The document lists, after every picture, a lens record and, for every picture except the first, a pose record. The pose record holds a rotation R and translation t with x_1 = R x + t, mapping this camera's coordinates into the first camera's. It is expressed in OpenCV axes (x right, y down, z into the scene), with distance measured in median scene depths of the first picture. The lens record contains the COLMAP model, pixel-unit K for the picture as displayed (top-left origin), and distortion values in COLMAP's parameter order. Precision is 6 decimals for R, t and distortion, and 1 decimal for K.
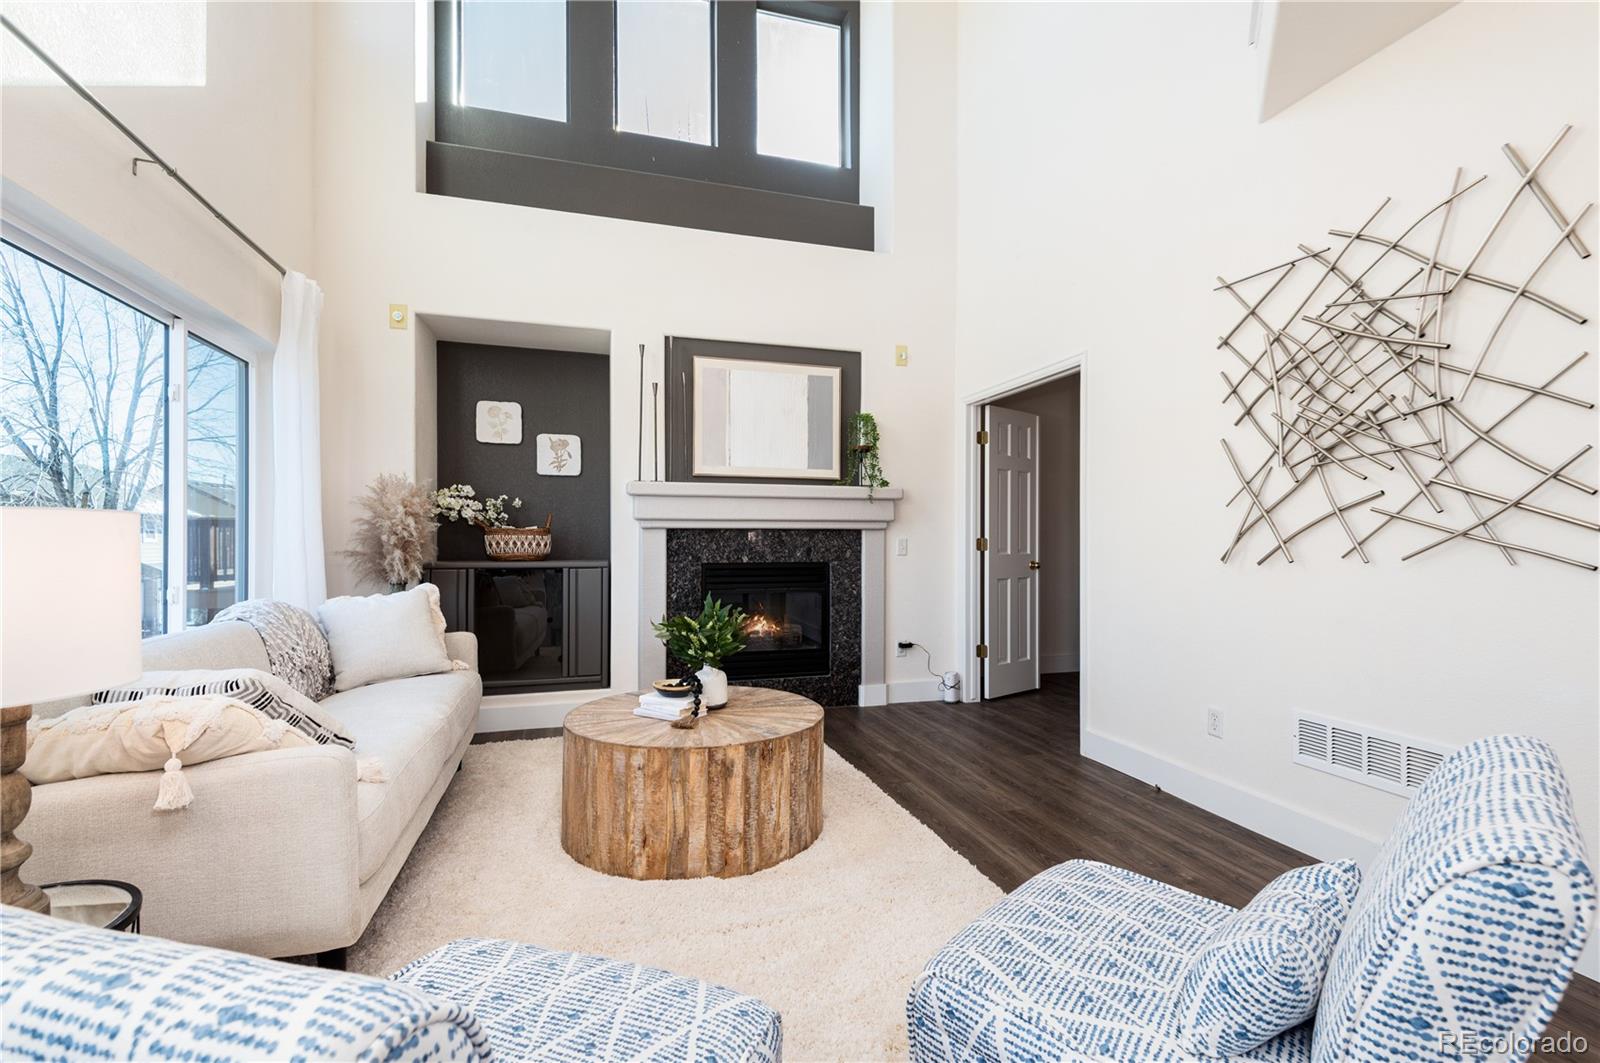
lens RADIAL K [[769.5, 0, 856.4], [0, 769.5, 544.7], [0, 0, 1]] dist [0.022990, -0.000745]
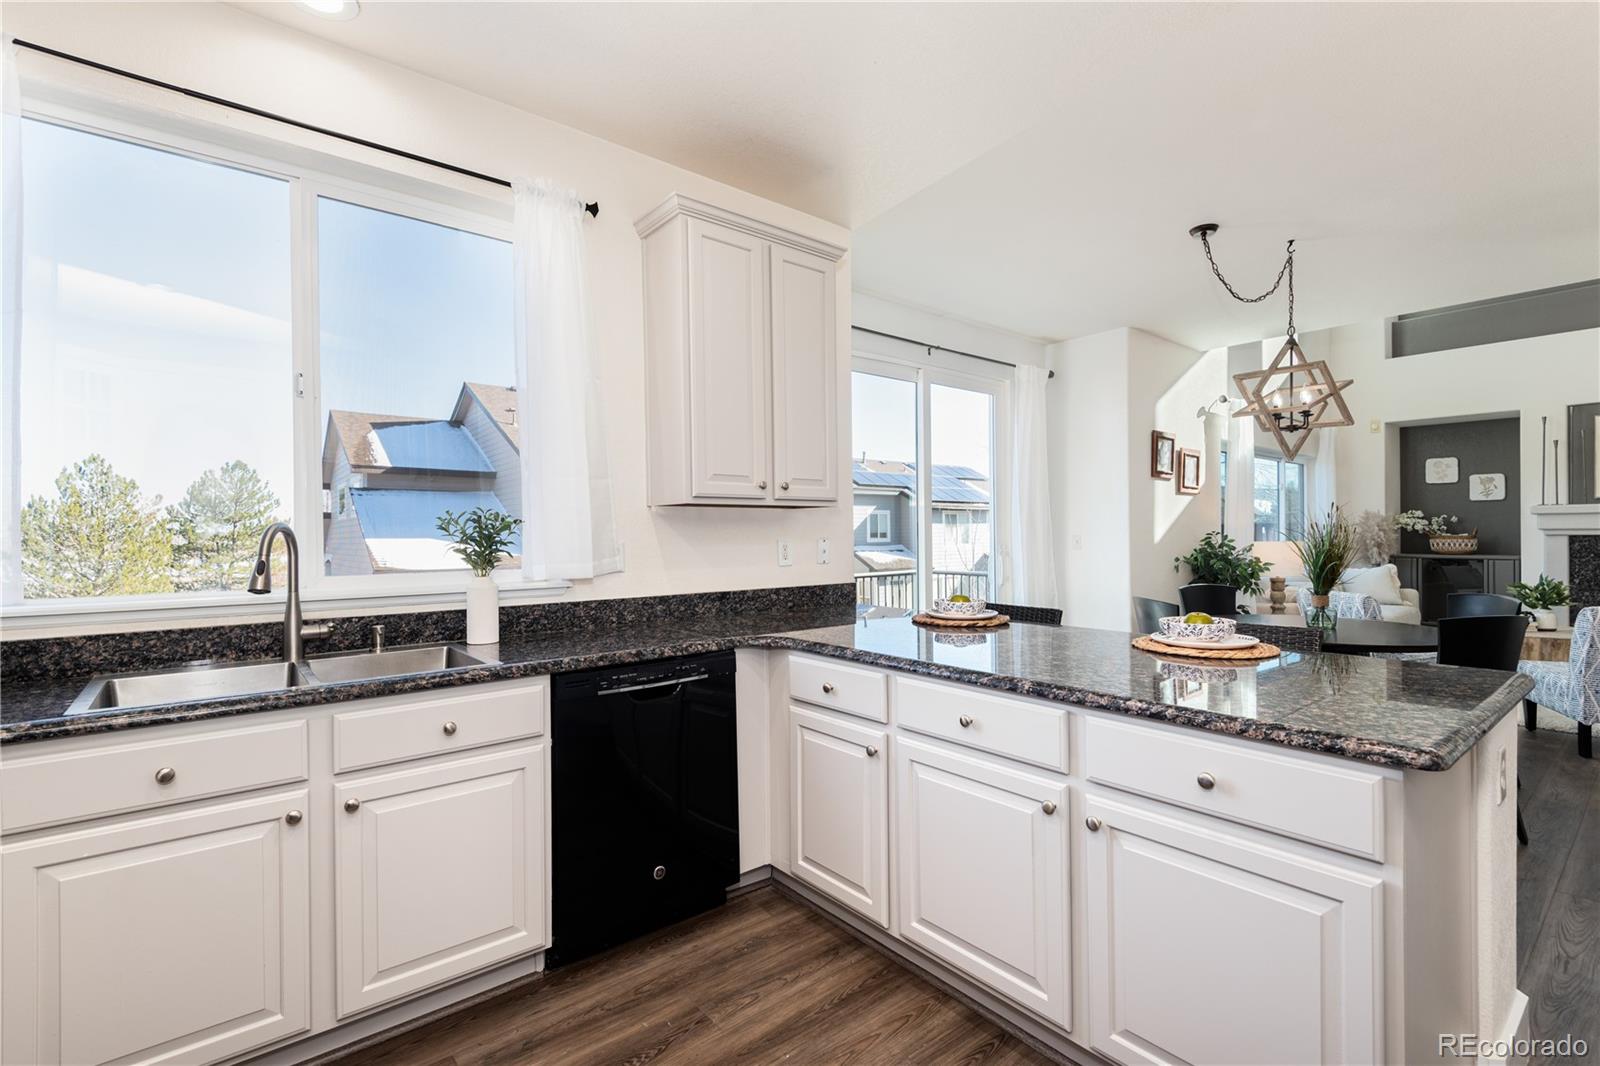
lens RADIAL K [[714.6, 0, 810.0], [0, 714.6, 527.1], [0, 0, 1]] dist [0.008277, -0.007287]
pose [[0.353957, -0.012106, -0.935183, 0.507276], [0.001060, 0.999921, -0.012543, -0.019710], [0.935261, 0.003449, 0.353942, -0.832796]]
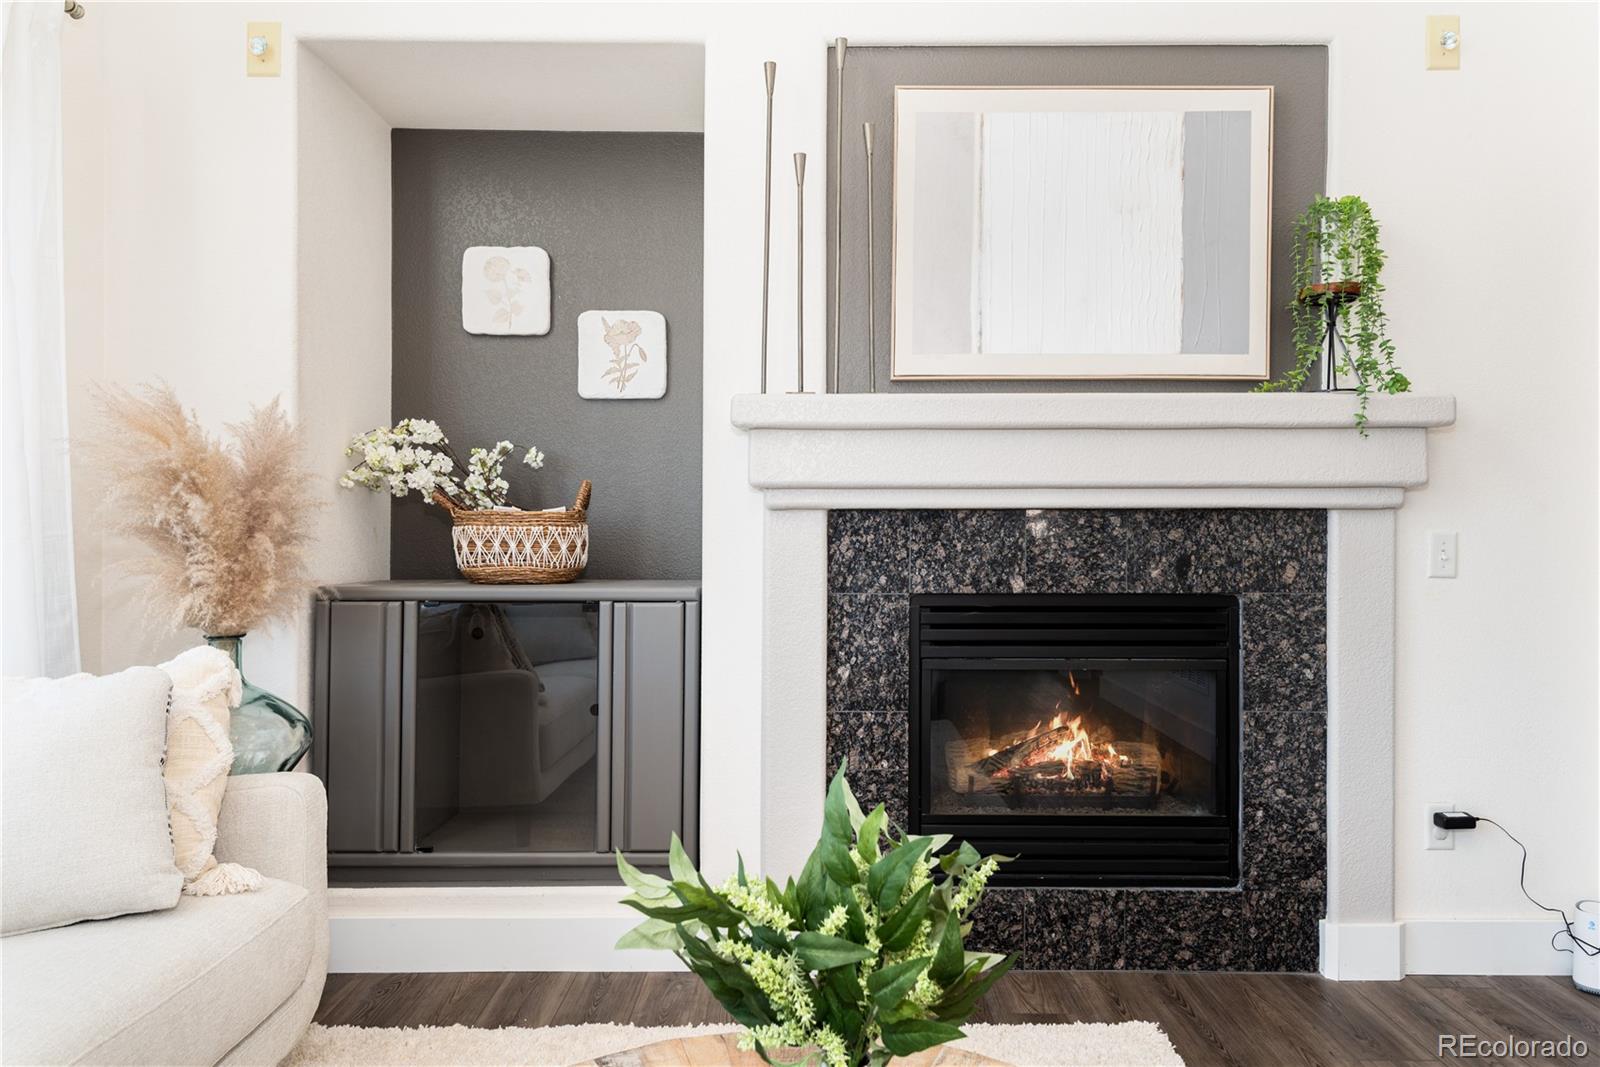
lens RADIAL K [[1117.4, 0, 826.0], [0, 1117.4, 550.9], [0, 0, 1]] dist [0.018666, -0.001519]
pose [[0.949237, 0.004392, -0.314531, -0.056087], [-0.001786, 0.999962, 0.008572, -0.003412], [0.314557, -0.007576, 0.949208, 0.412797]]
